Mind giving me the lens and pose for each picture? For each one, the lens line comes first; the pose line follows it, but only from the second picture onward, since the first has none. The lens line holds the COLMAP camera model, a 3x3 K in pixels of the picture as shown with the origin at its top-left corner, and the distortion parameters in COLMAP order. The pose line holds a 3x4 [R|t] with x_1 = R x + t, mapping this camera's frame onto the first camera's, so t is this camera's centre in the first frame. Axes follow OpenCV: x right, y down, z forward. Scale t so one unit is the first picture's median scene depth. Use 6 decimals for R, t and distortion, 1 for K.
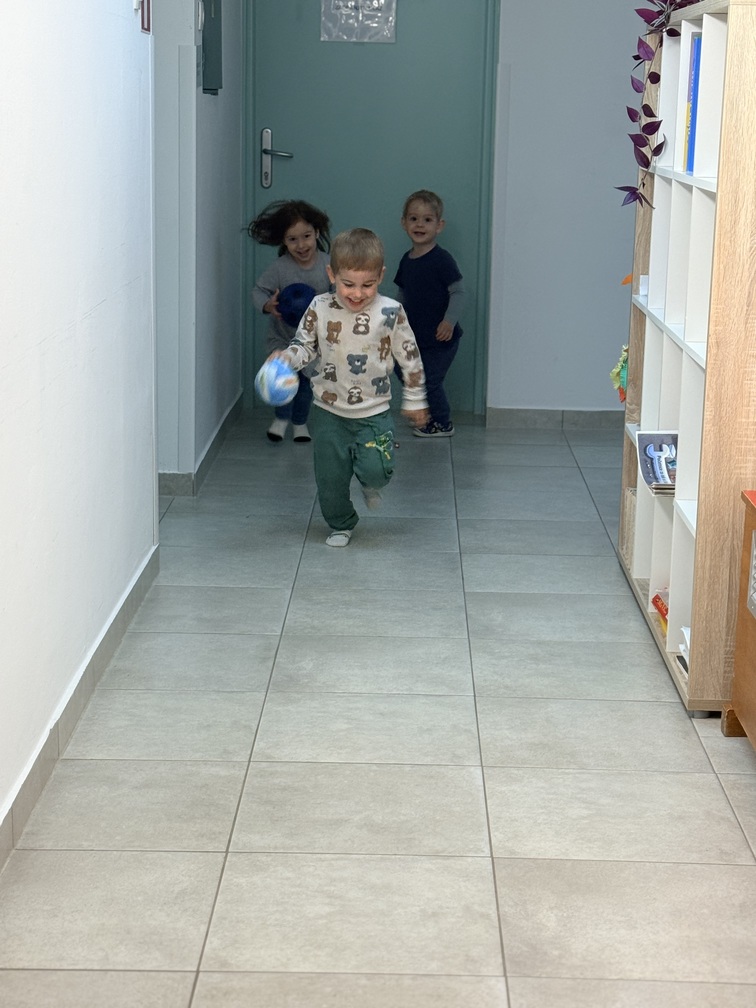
lens RADIAL K [[1967.0, 0, 378.0], [0, 1967.0, 504.0], [0, 0, 1]] dist [0.050888, 0.362957]
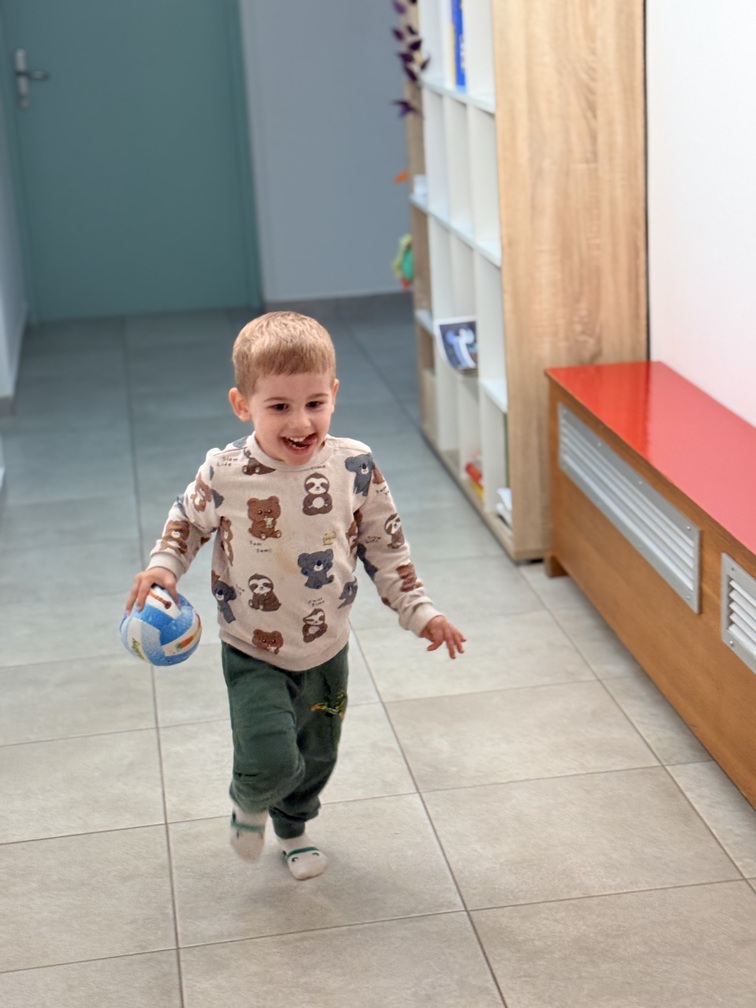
lens RADIAL K [[1967.0, 0, 378.0], [0, 1967.0, 504.0], [0, 0, 1]] dist [0.050888, 0.362957]
pose [[0.985045, -0.116653, 0.126797, -0.068304], [0.108171, 0.991532, 0.071859, -0.021290], [-0.134106, -0.057069, 0.989322, -0.142371]]
